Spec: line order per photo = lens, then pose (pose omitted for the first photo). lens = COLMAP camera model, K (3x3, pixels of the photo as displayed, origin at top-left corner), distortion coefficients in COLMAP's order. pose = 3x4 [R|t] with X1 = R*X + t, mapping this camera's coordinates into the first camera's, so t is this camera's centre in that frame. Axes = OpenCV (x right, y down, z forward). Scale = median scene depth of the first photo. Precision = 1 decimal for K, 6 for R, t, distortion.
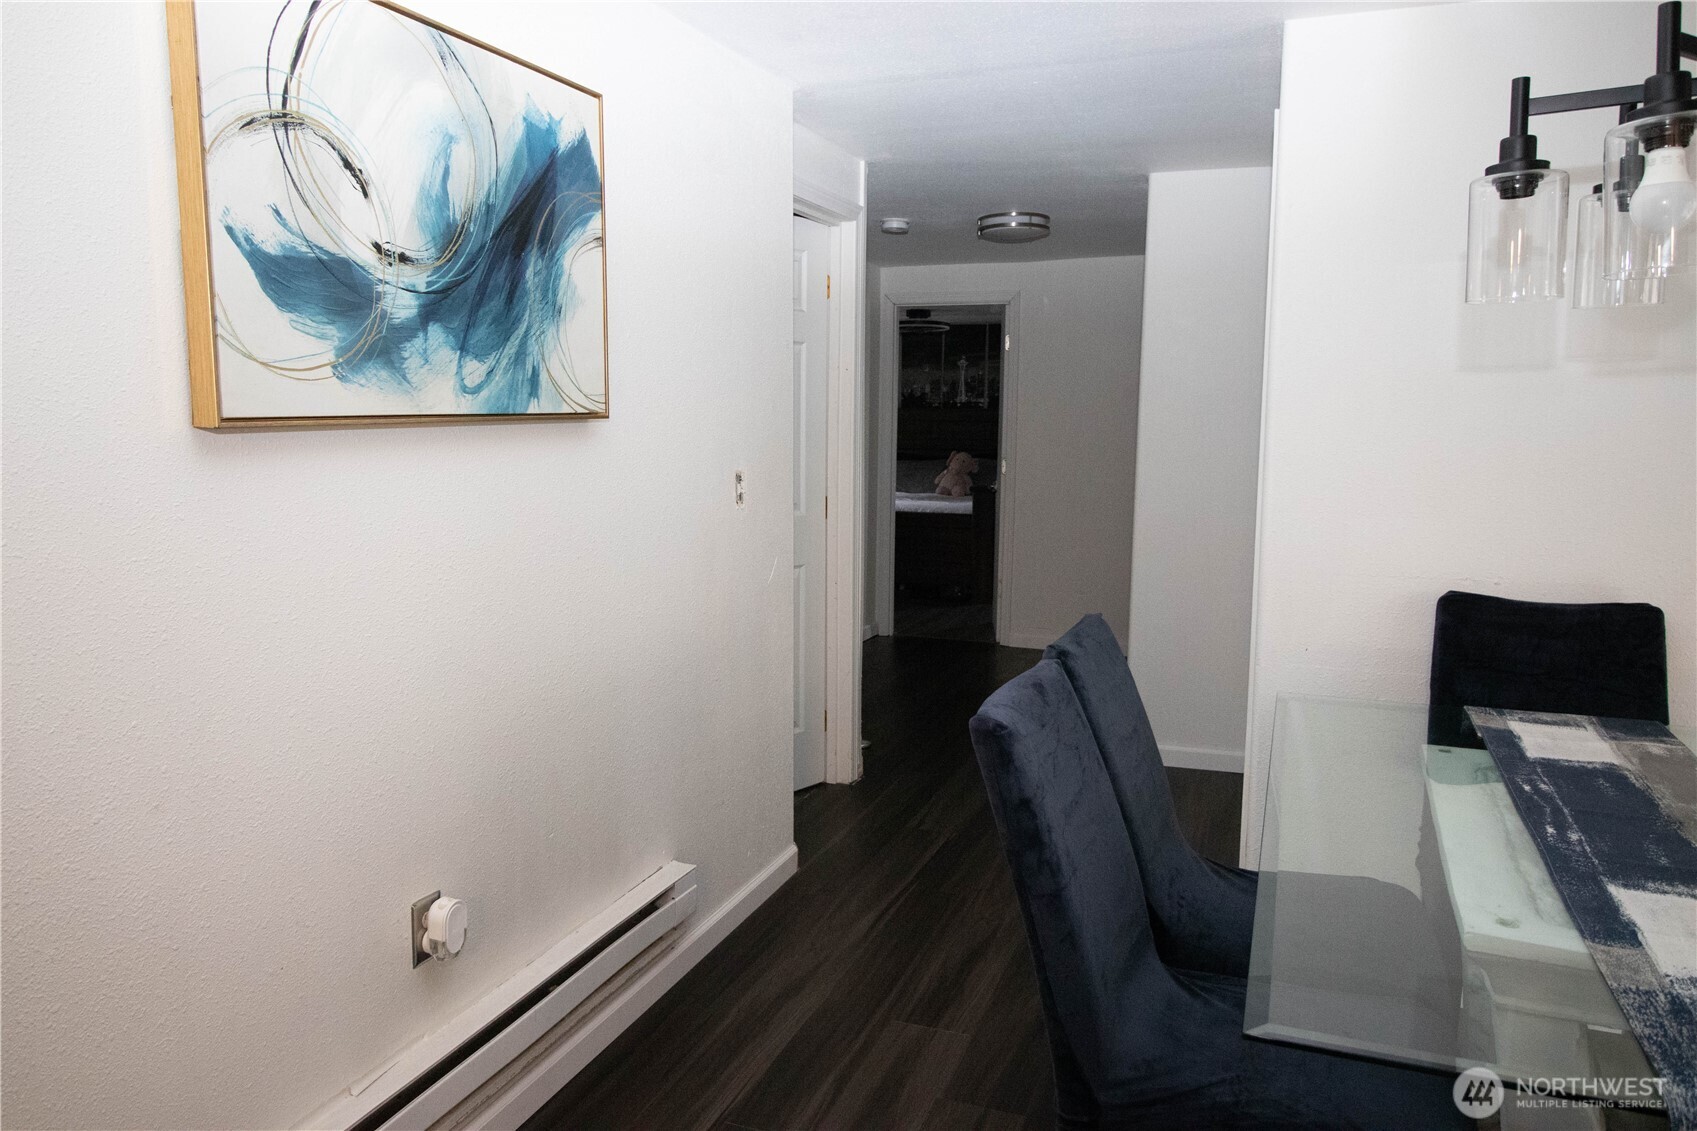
lens RADIAL K [[1178.1, 0, 840.2], [0, 1178.1, 553.6], [0, 0, 1]] dist [0.011700, -0.009443]
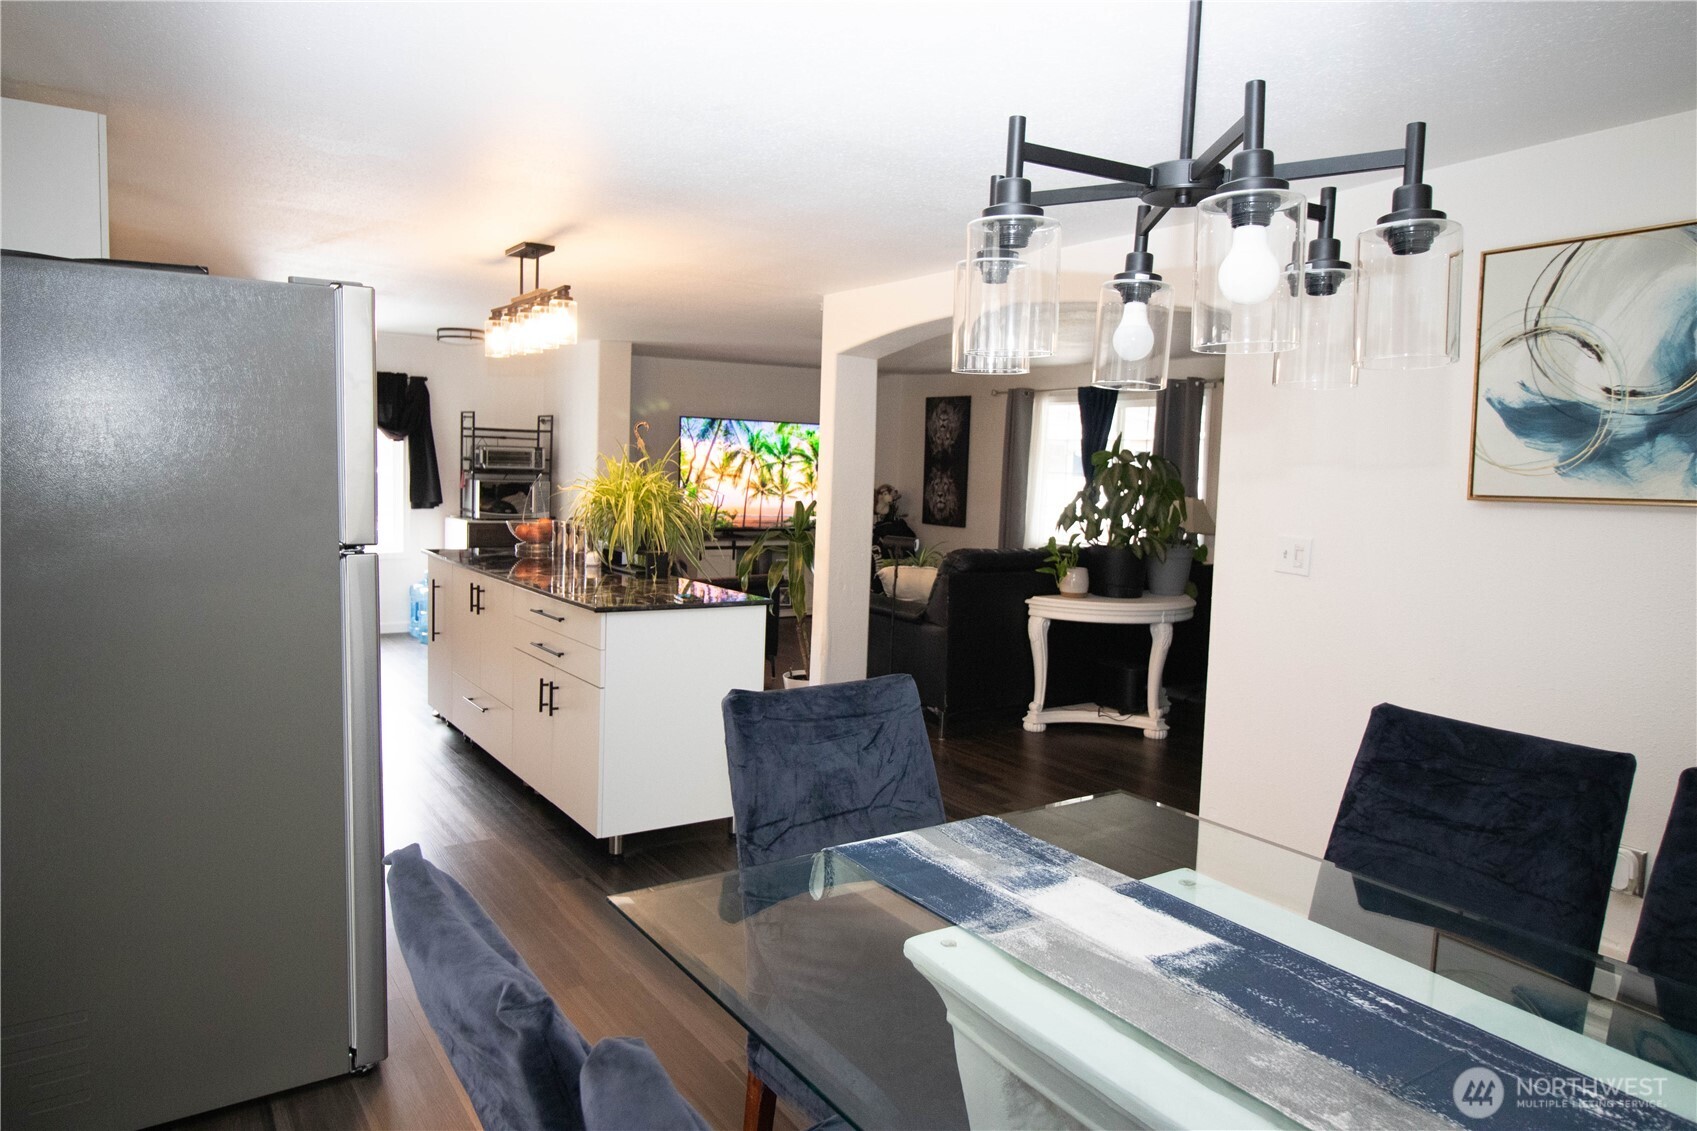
lens RADIAL K [[1112.6, 0, 846.4], [0, 1112.6, 559.8], [0, 0, 1]] dist [0.004312, 0.001330]
pose [[-0.569014, 0.049155, -0.820857, 1.440161], [-0.126267, 0.981151, 0.146282, -0.132957], [0.812576, 0.186884, -0.552082, 1.070937]]
